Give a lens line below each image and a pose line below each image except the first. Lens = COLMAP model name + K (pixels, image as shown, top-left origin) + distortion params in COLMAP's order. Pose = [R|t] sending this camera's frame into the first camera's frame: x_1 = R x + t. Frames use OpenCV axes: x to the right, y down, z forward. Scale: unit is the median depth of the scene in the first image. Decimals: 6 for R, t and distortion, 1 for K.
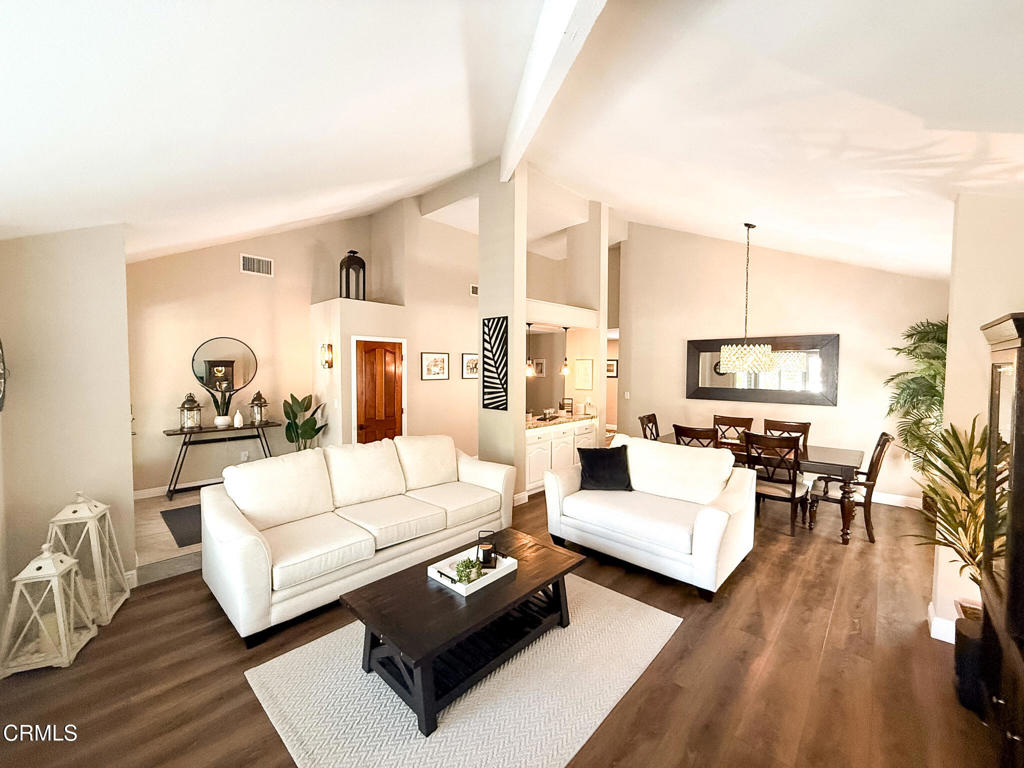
lens RADIAL K [[416.4, 0, 508.3], [0, 416.4, 385.7], [0, 0, 1]] dist [-0.002182, -0.000233]
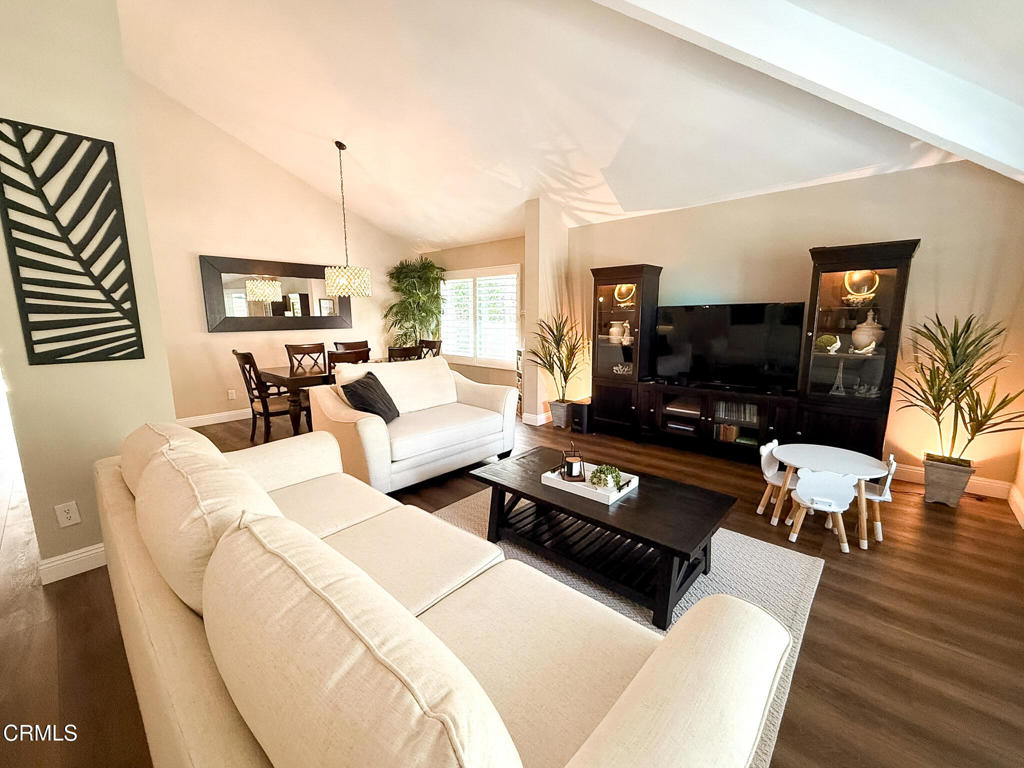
lens RADIAL K [[416.4, 0, 508.3], [0, 416.4, 385.7], [0, 0, 1]] dist [-0.002182, -0.000233]
pose [[-0.027252, -0.170517, 0.984978, -0.473593], [0.049887, 0.983884, 0.171708, 0.029600], [-0.998383, 0.053817, -0.018306, 0.587296]]
